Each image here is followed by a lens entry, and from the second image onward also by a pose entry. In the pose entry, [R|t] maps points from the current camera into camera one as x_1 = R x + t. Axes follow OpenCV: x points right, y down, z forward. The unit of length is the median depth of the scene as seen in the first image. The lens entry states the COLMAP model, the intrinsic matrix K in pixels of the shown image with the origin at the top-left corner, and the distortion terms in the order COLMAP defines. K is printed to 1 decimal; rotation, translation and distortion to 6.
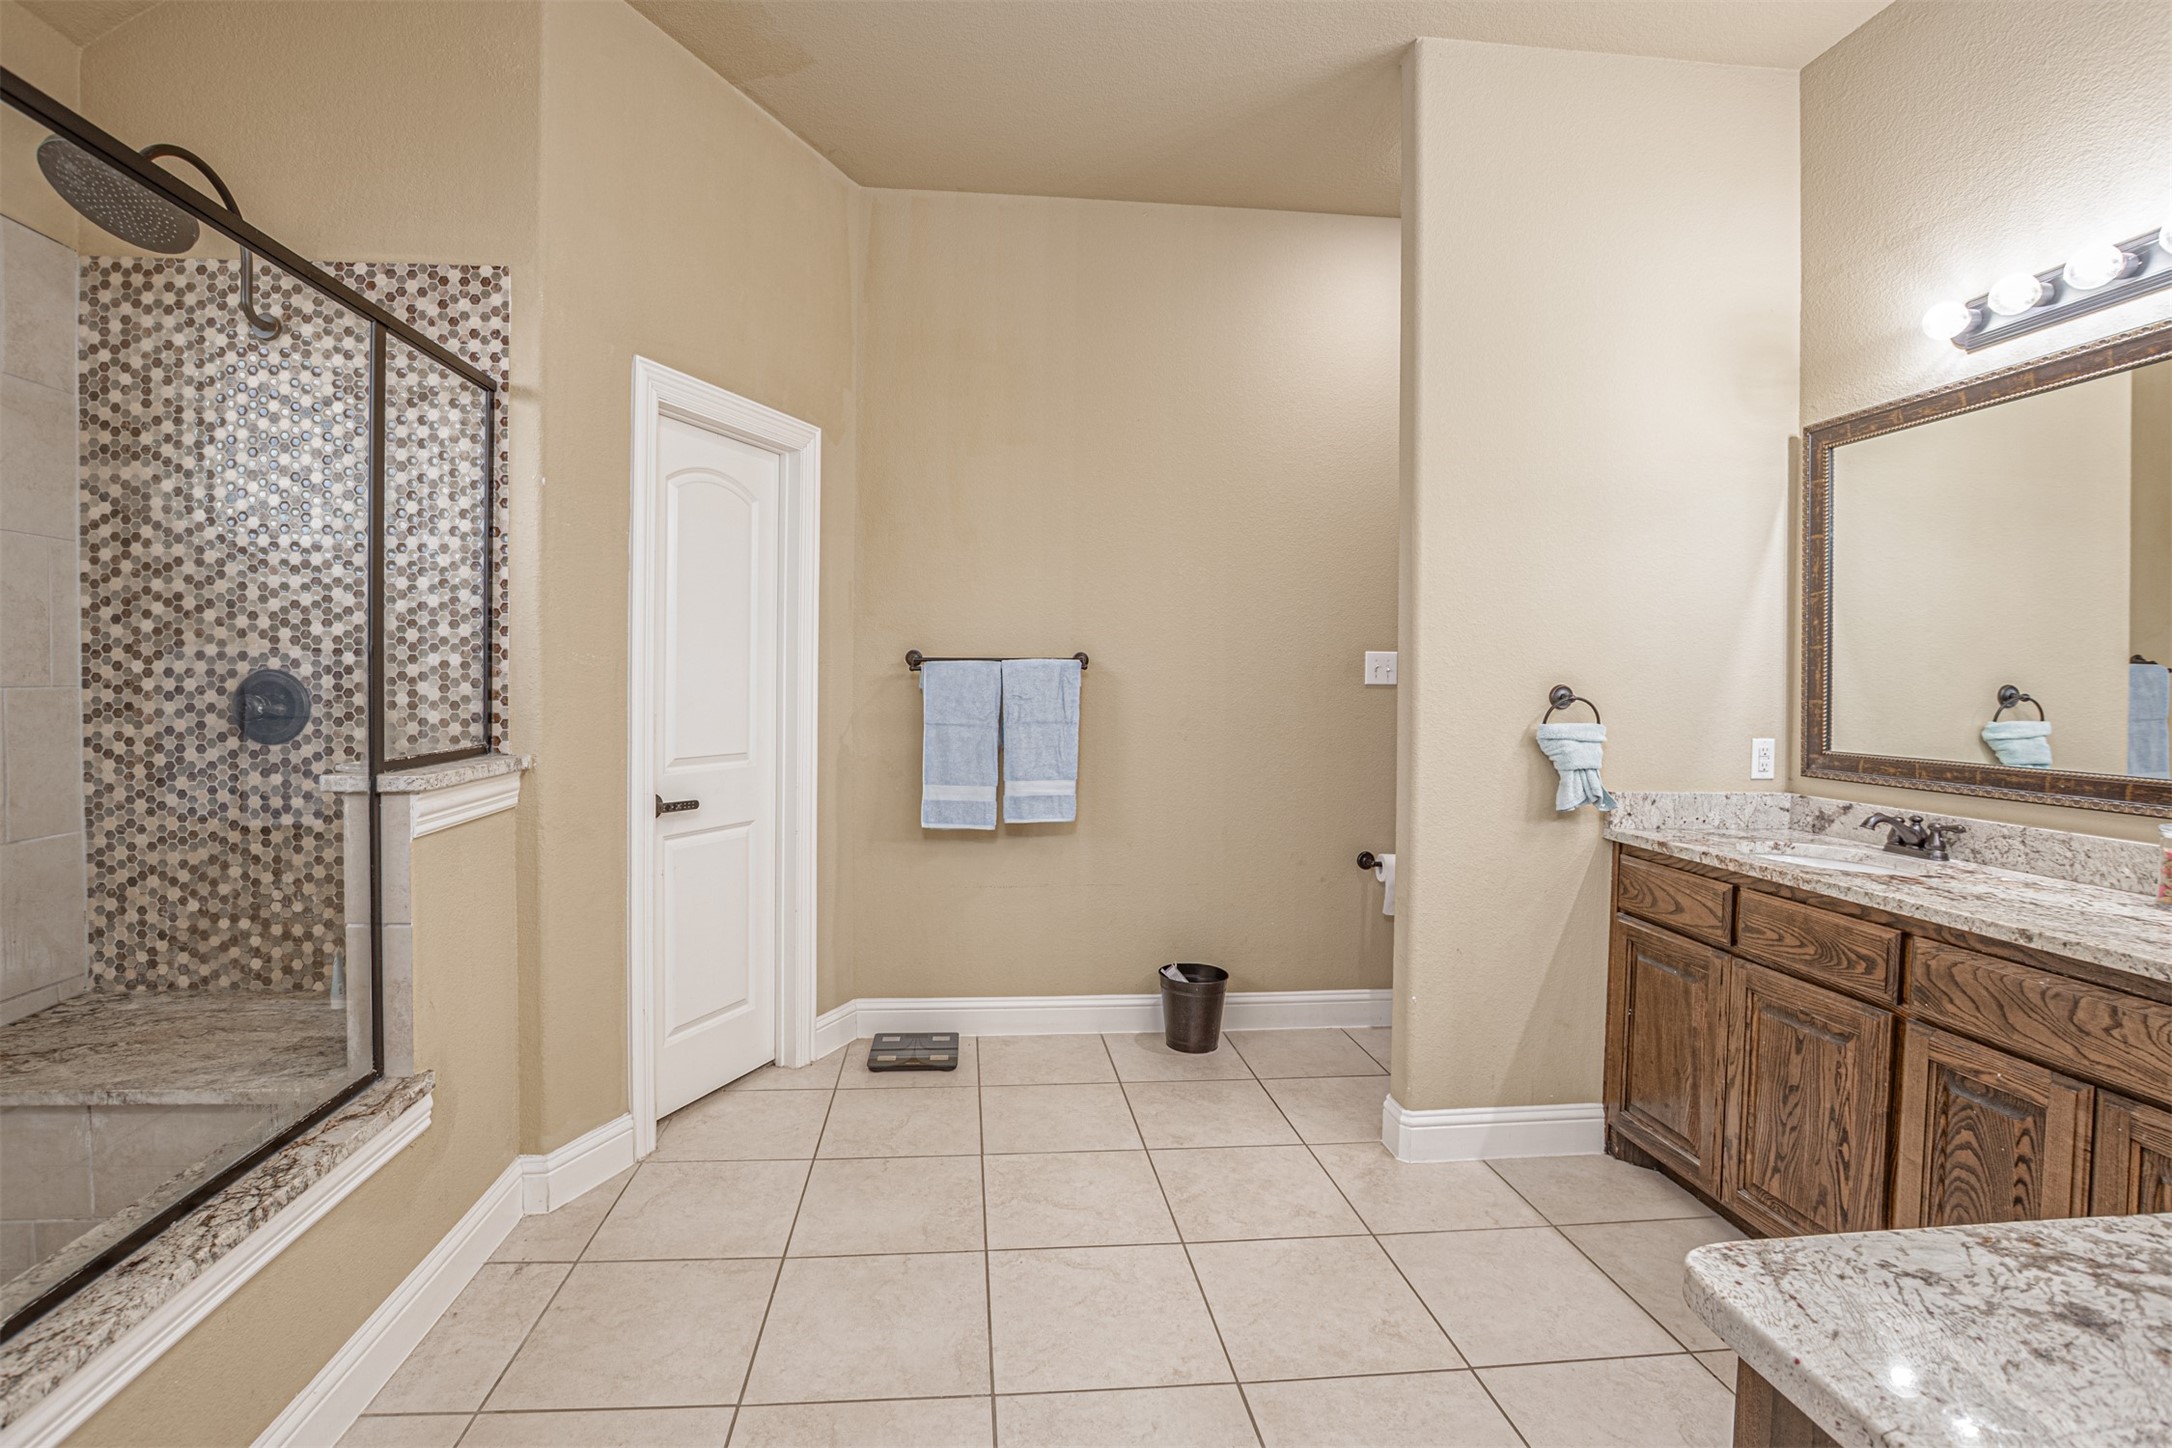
lens RADIAL K [[990.7, 0, 1076.6], [0, 990.7, 725.4], [0, 0, 1]] dist [-0.041145, 0.007654]
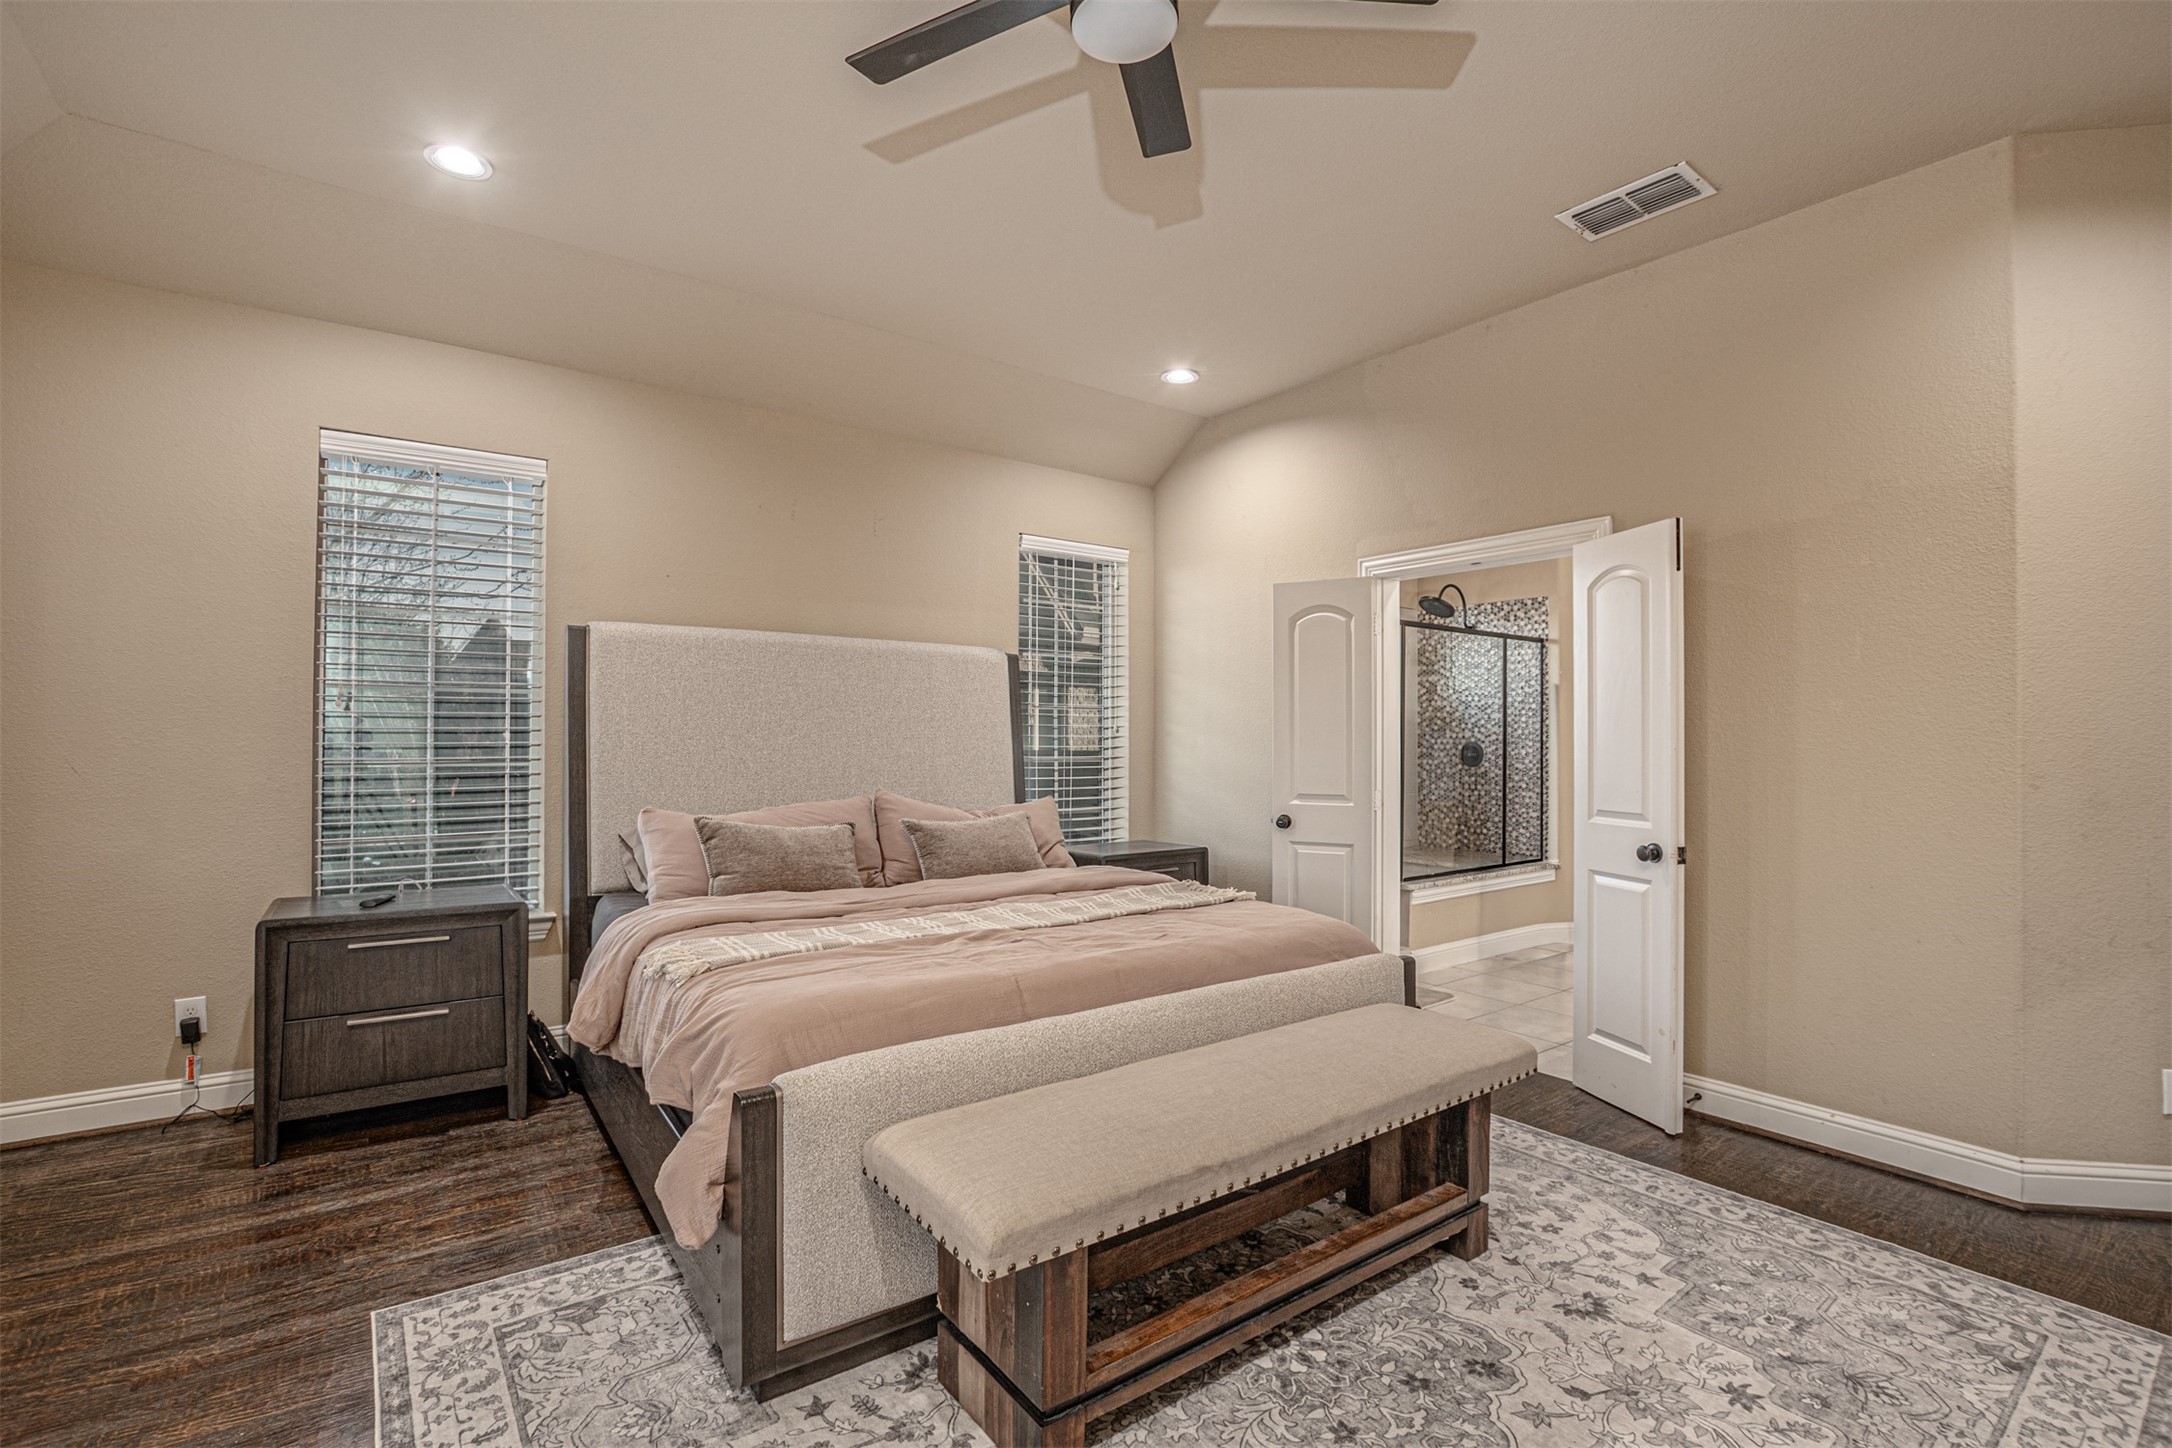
lens RADIAL K [[990.7, 0, 1078.0], [0, 990.7, 730.4], [0, 0, 1]] dist [-0.041145, 0.007654]
pose [[0.534375, -0.006812, -0.845220, 1.074460], [-0.018741, 0.999626, -0.019904, -0.010665], [0.845039, 0.026477, 0.534048, -1.635414]]
